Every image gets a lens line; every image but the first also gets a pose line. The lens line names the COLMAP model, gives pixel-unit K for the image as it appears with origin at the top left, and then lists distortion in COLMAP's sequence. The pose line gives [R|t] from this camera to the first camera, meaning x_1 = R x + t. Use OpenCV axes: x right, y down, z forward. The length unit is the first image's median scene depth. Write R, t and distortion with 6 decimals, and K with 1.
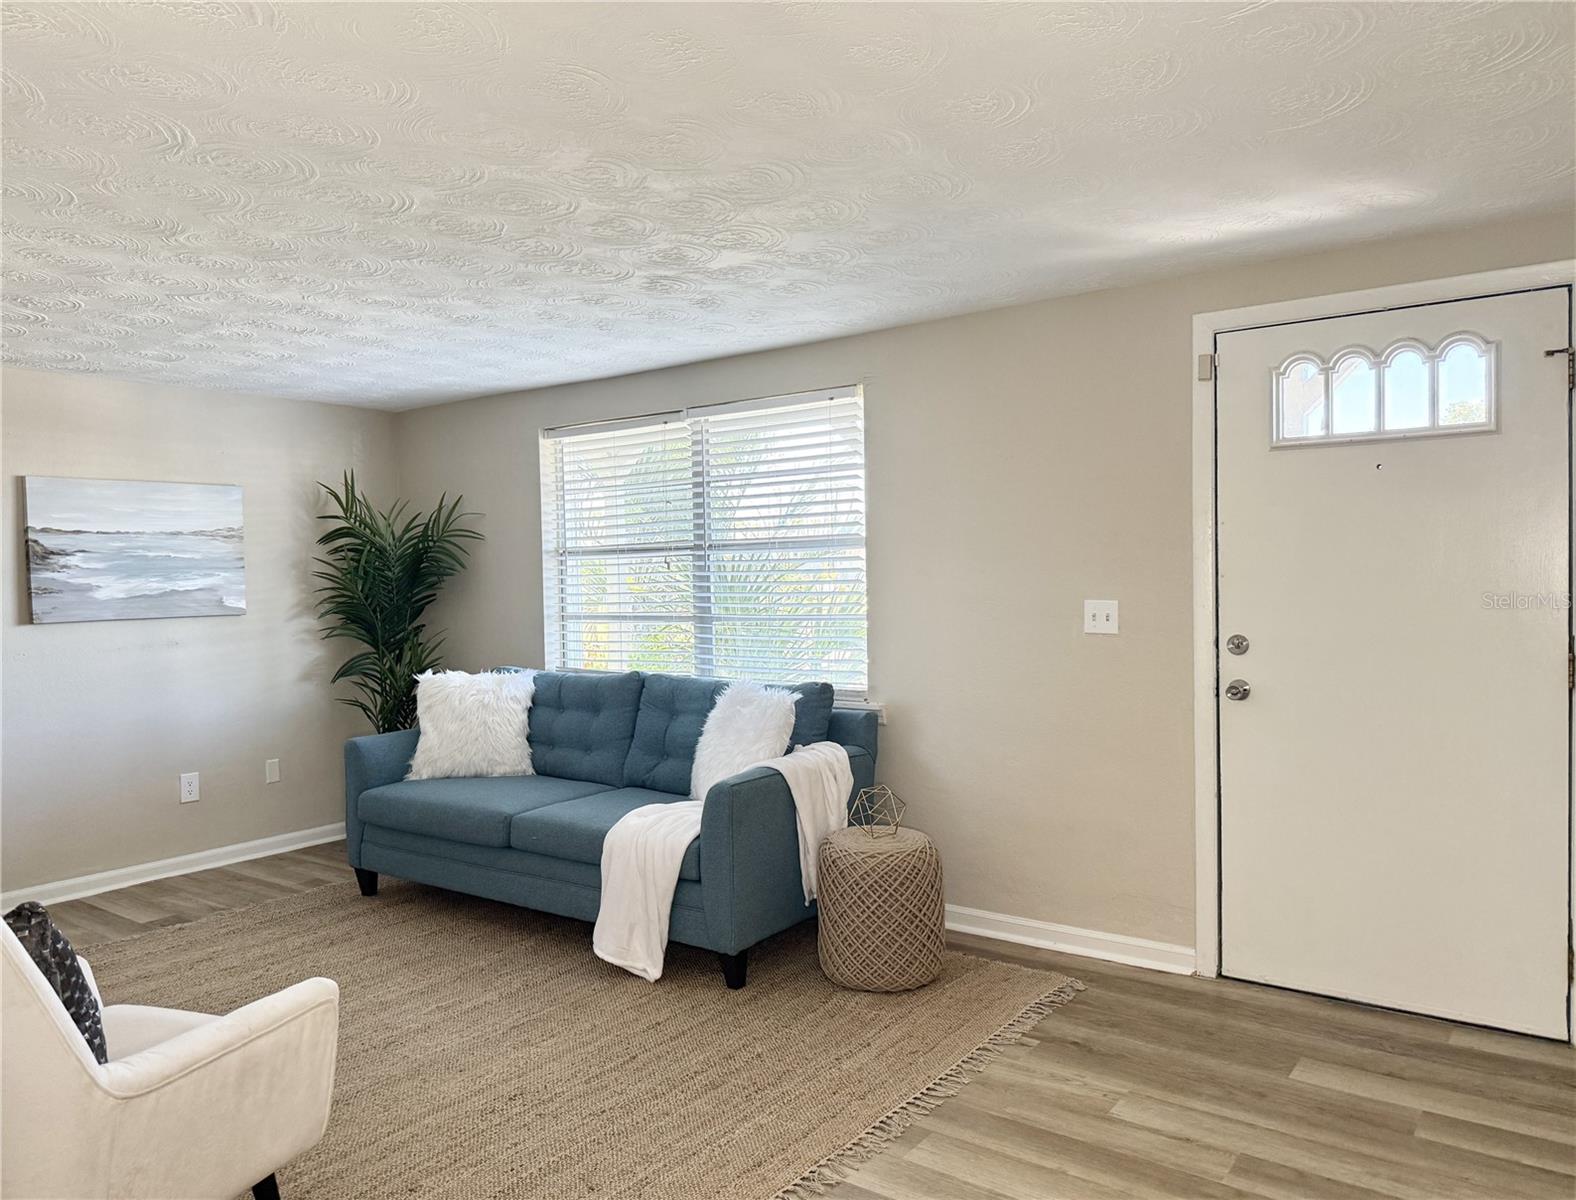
lens RADIAL K [[1120.9, 0, 783.6], [0, 1120.9, 598.9], [0, 0, 1]] dist [0.017647, -0.054792]
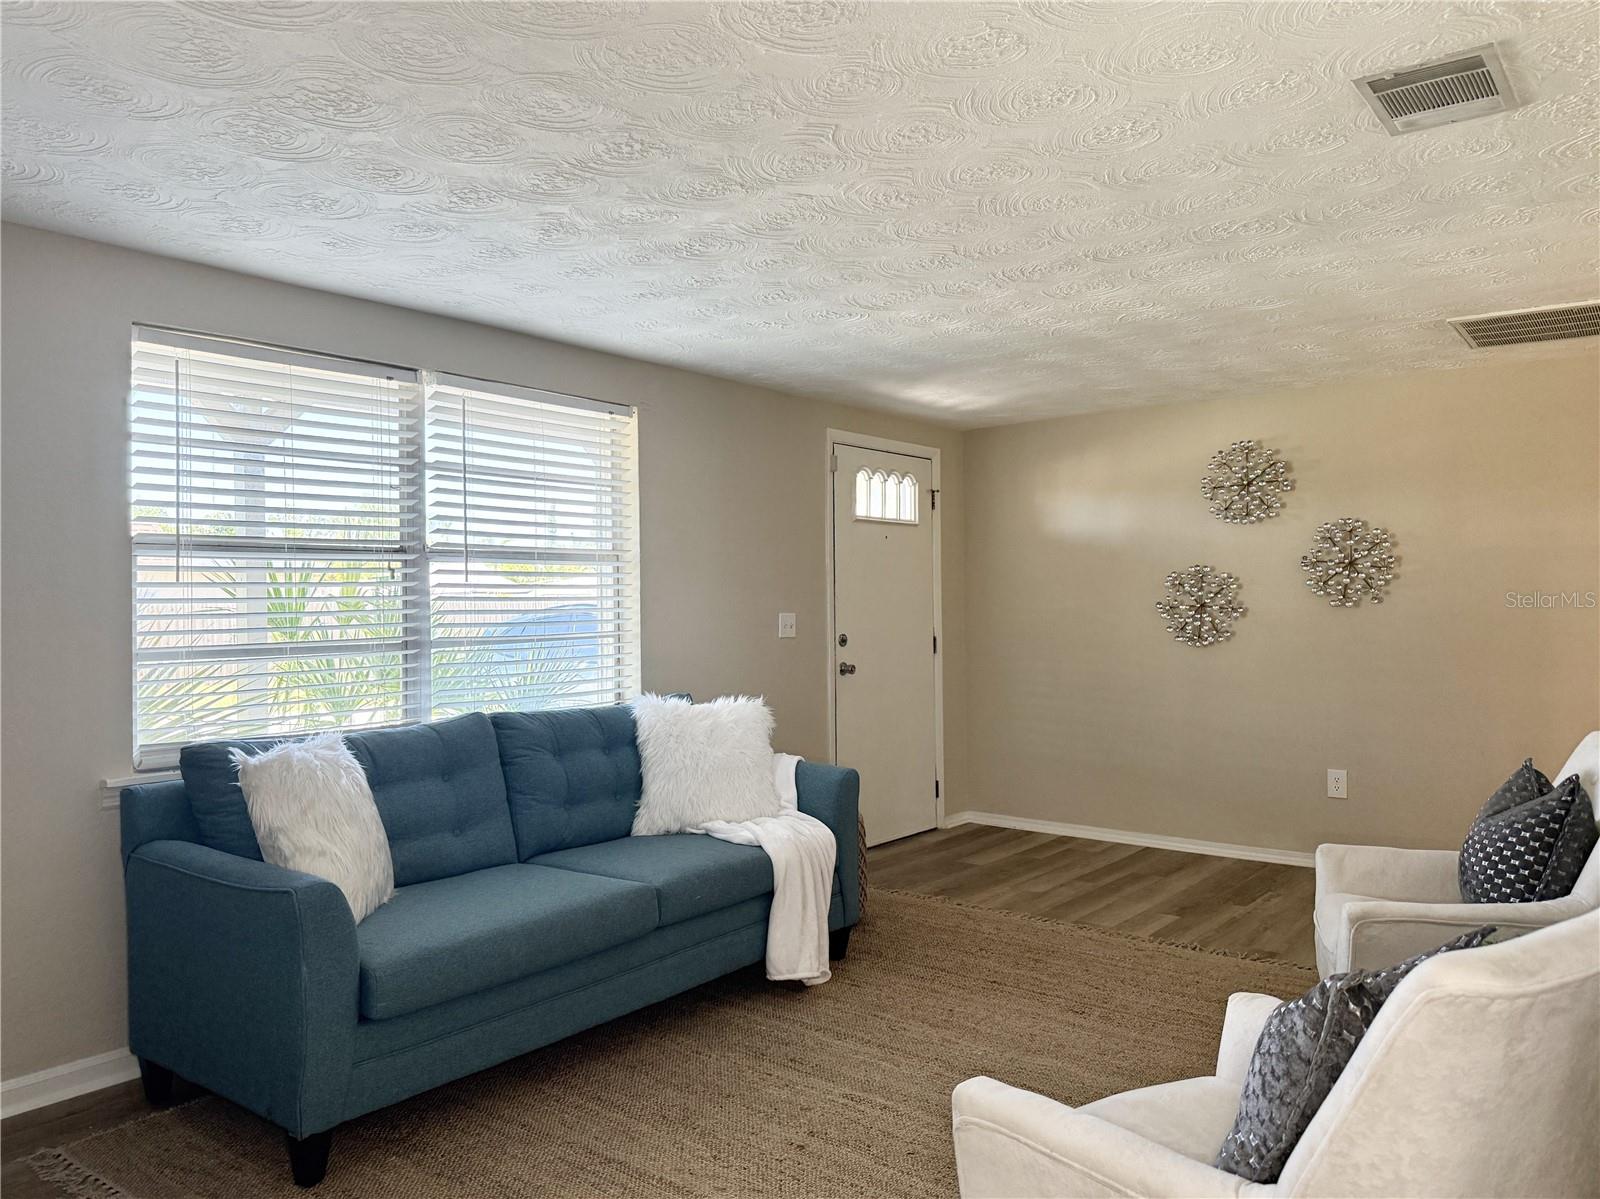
lens RADIAL K [[1154.0, 0, 817.9], [0, 1154.0, 587.1], [0, 0, 1]] dist [0.009030, -0.011024]
pose [[0.015244, 0.019620, 0.999691, -0.933456], [0.011765, 0.999735, -0.019800, -0.002957], [-0.999815, 0.012063, 0.015009, 0.770268]]
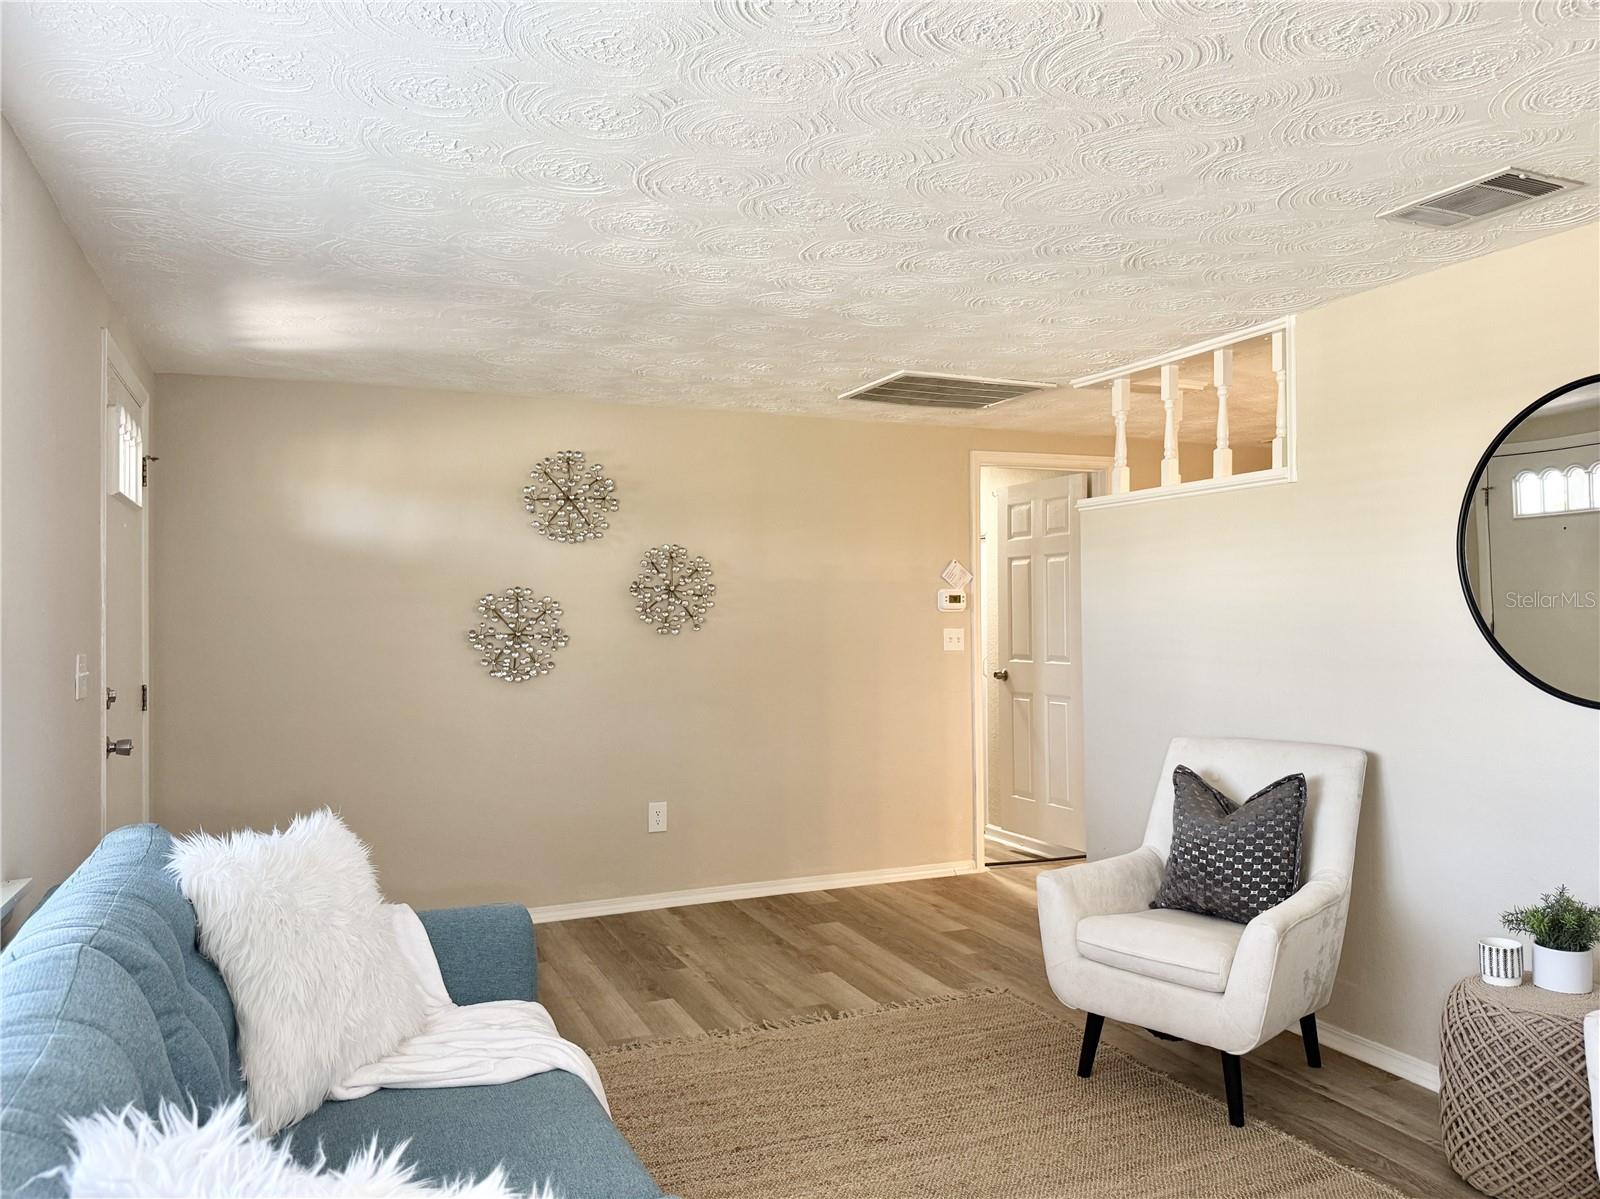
lens RADIAL K [[1154.0, 0, 806.4], [0, 1154.0, 587.6], [0, 0, 1]] dist [0.009030, -0.011024]
pose [[-0.874413, 0.018483, 0.484830, -0.425140], [0.009585, 0.999737, -0.020825, -0.021412], [-0.485088, -0.013562, -0.874360, 1.191085]]
